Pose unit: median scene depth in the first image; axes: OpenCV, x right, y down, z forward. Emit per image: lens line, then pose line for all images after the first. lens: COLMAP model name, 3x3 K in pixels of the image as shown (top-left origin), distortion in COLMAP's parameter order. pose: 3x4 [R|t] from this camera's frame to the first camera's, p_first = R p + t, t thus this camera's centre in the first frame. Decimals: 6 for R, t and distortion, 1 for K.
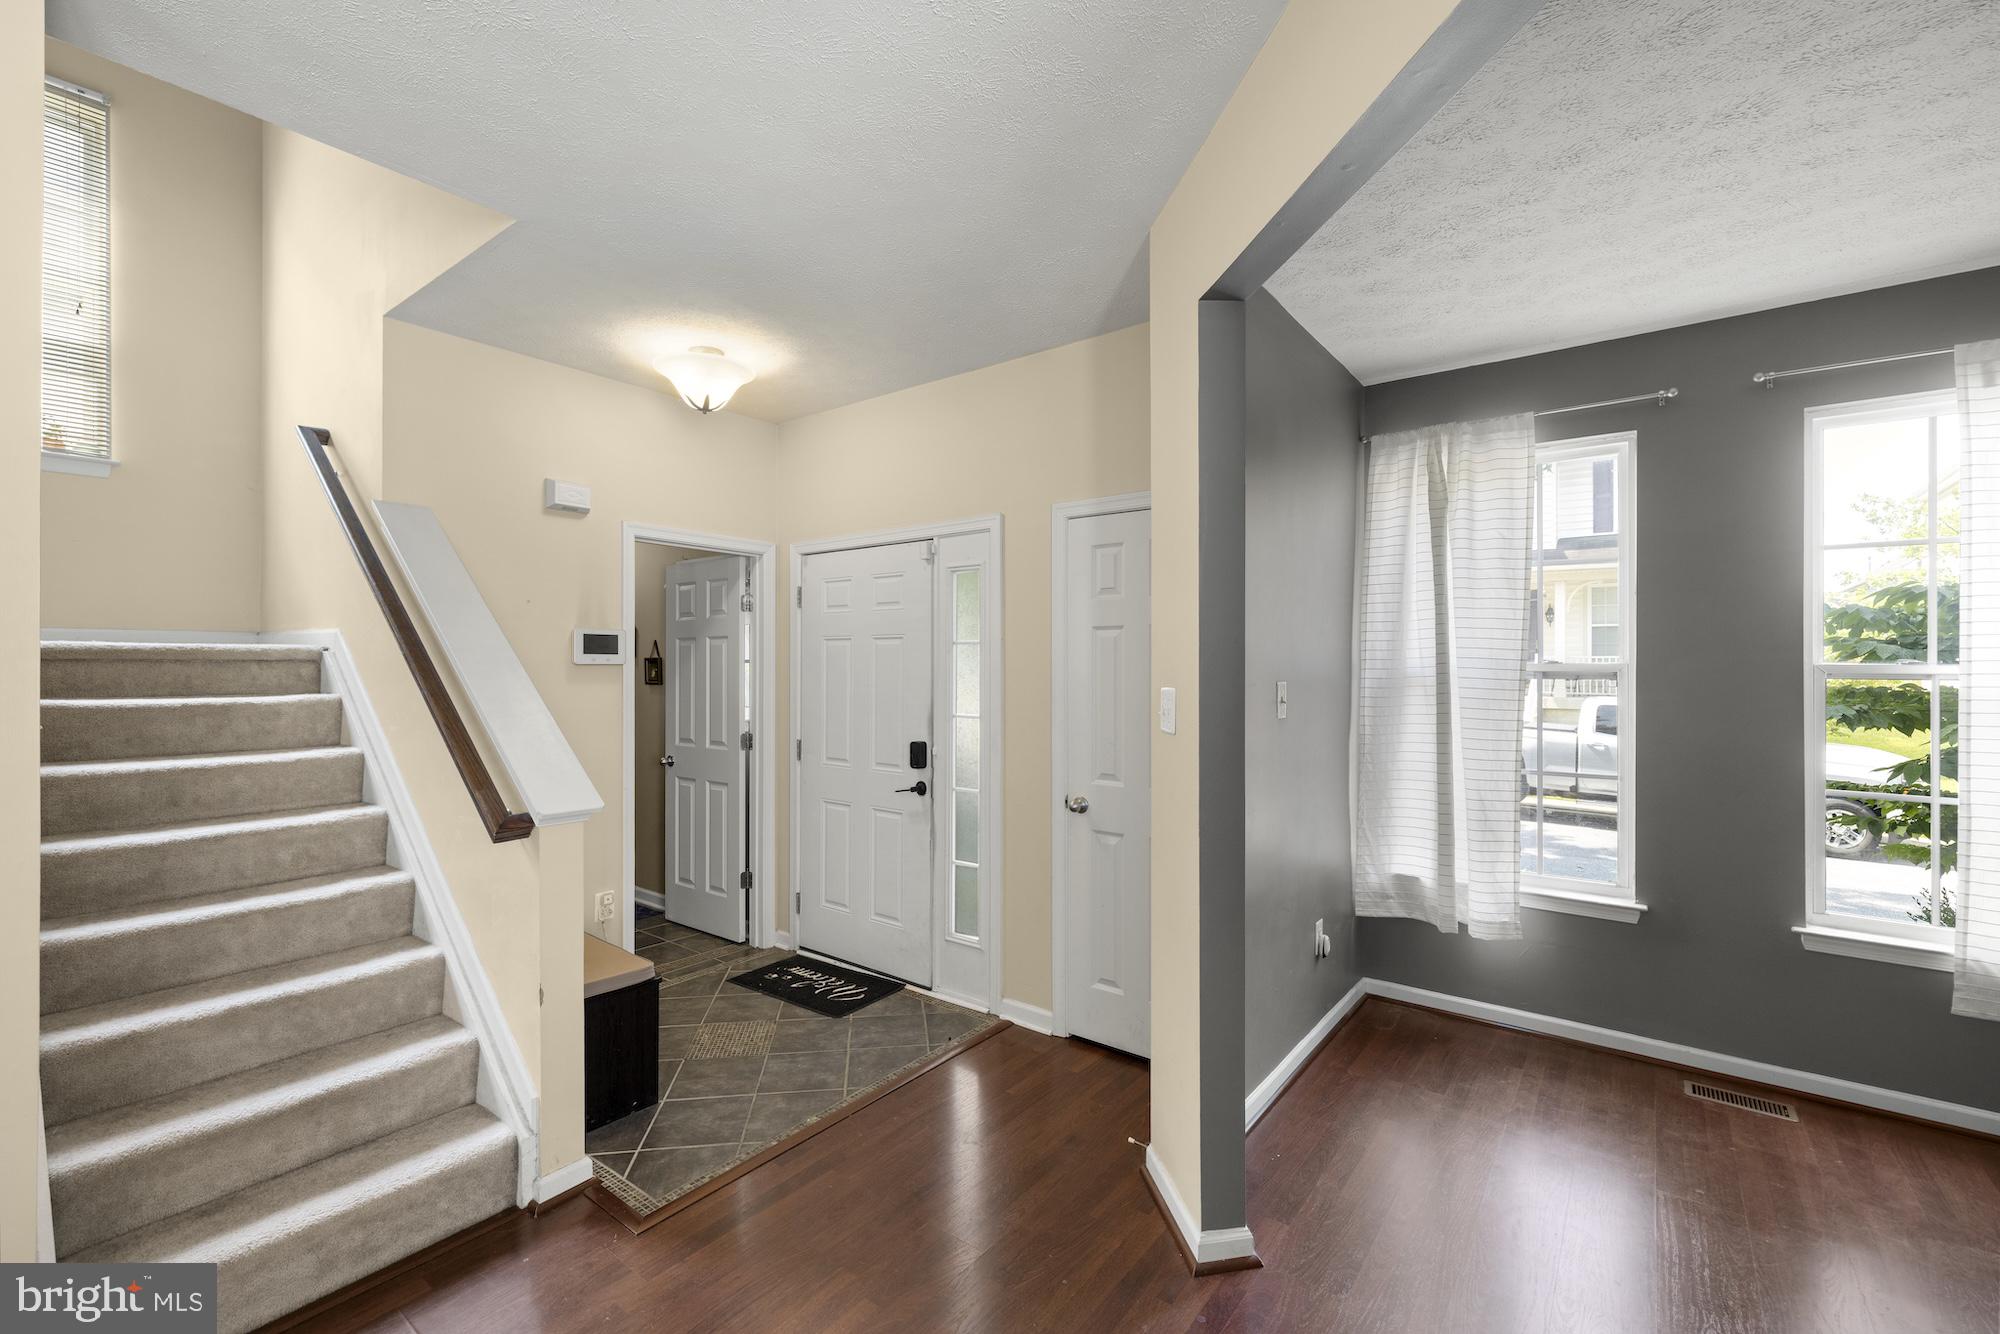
lens RADIAL K [[849.8, 0, 998.6], [0, 849.8, 669.0], [0, 0, 1]] dist [-0.002633, -0.000491]
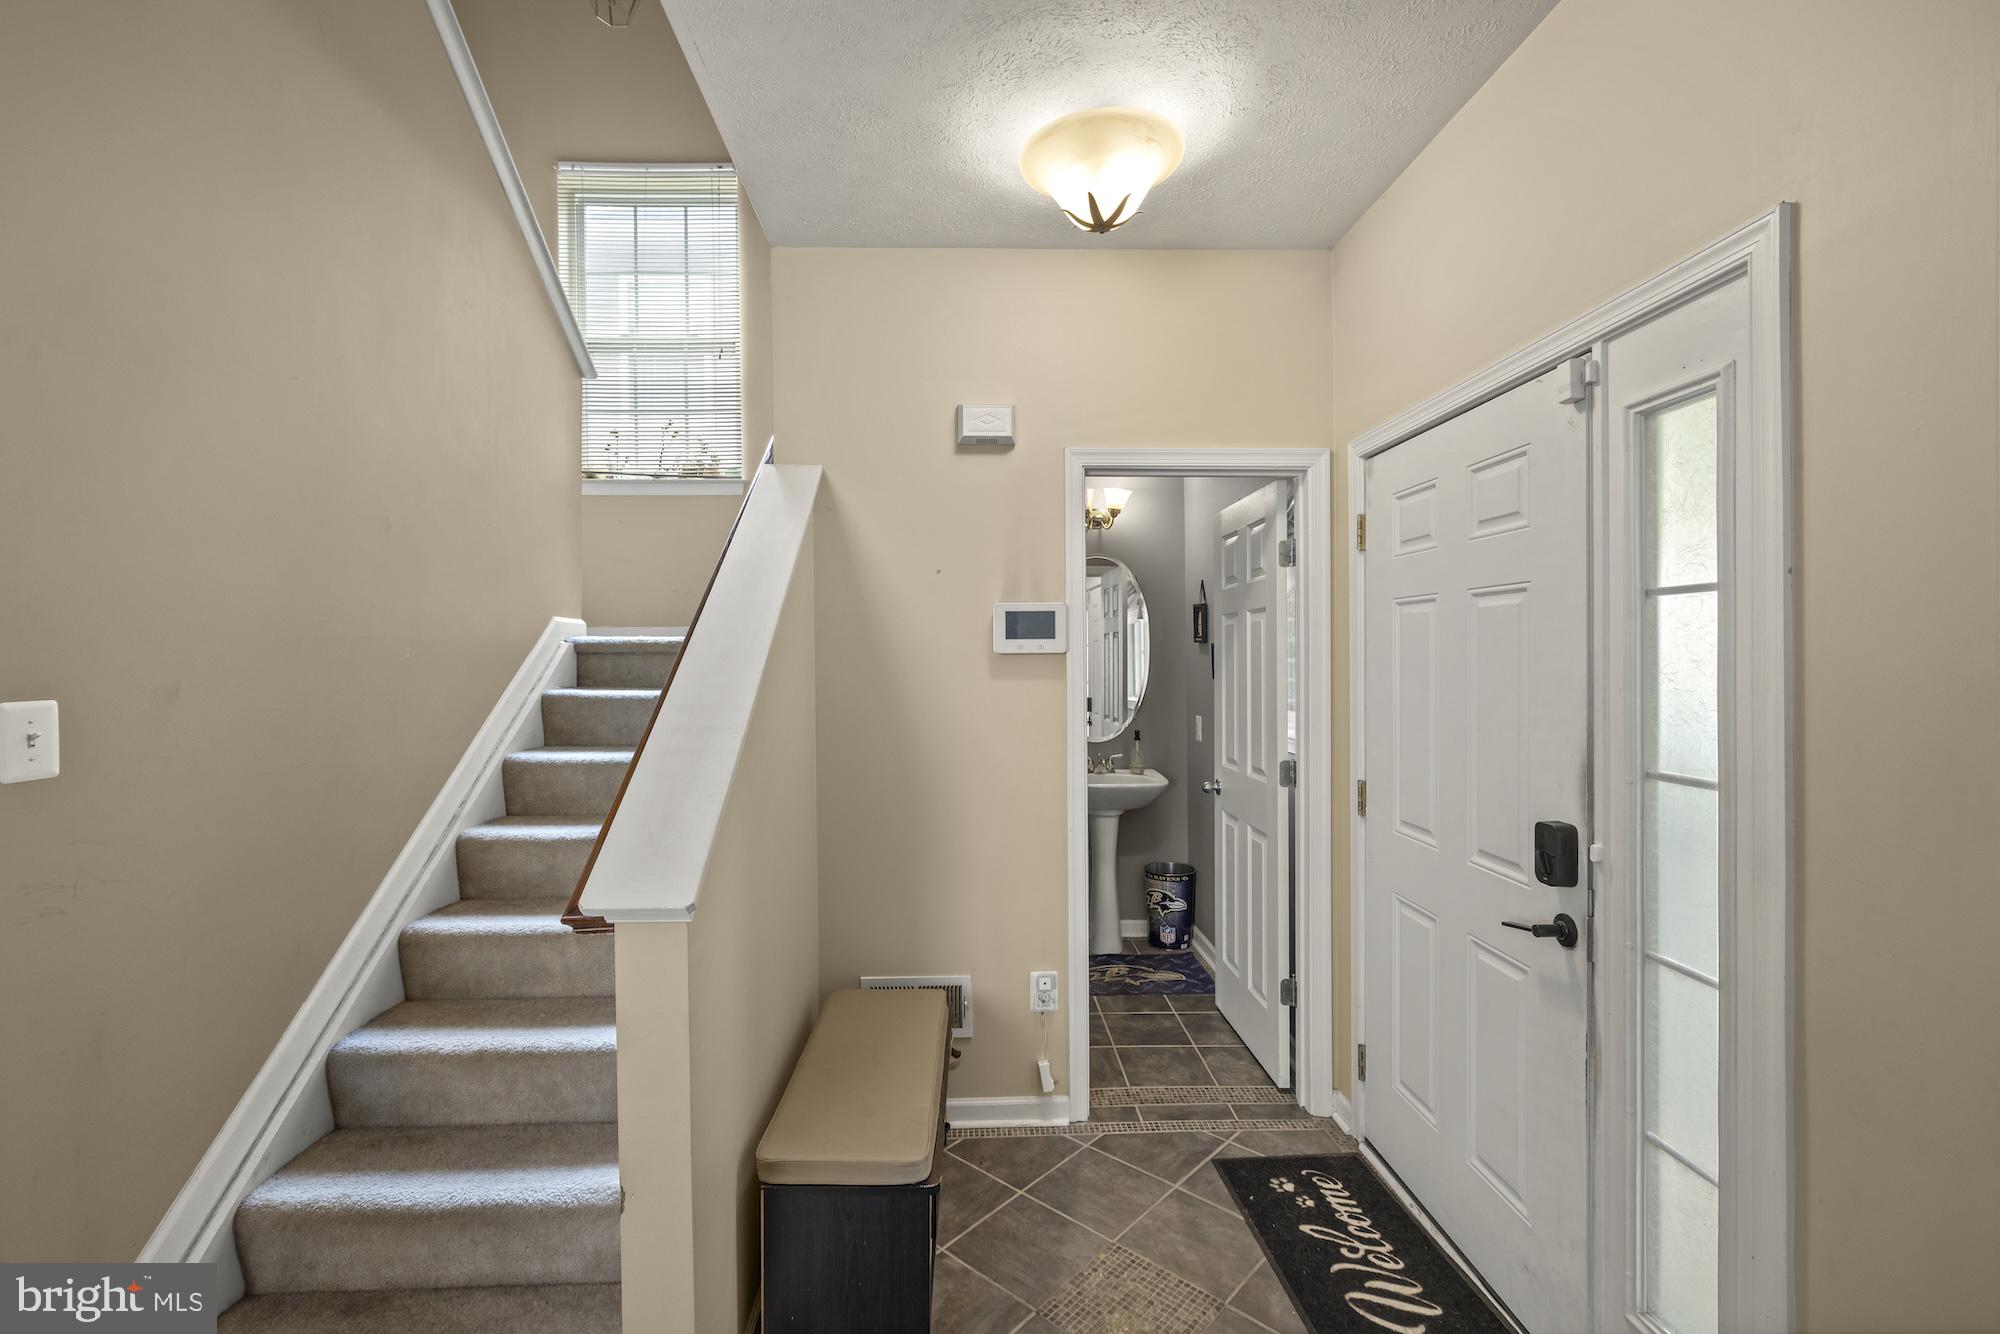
lens RADIAL K [[849.8, 0, 994.4], [0, 849.8, 661.5], [0, 0, 1]] dist [-0.002633, -0.000491]
pose [[0.628766, -0.000237, -0.777594, 0.063376], [0.005254, 0.999978, 0.003944, -0.001194], [0.777576, -0.006565, 0.628754, 0.500317]]
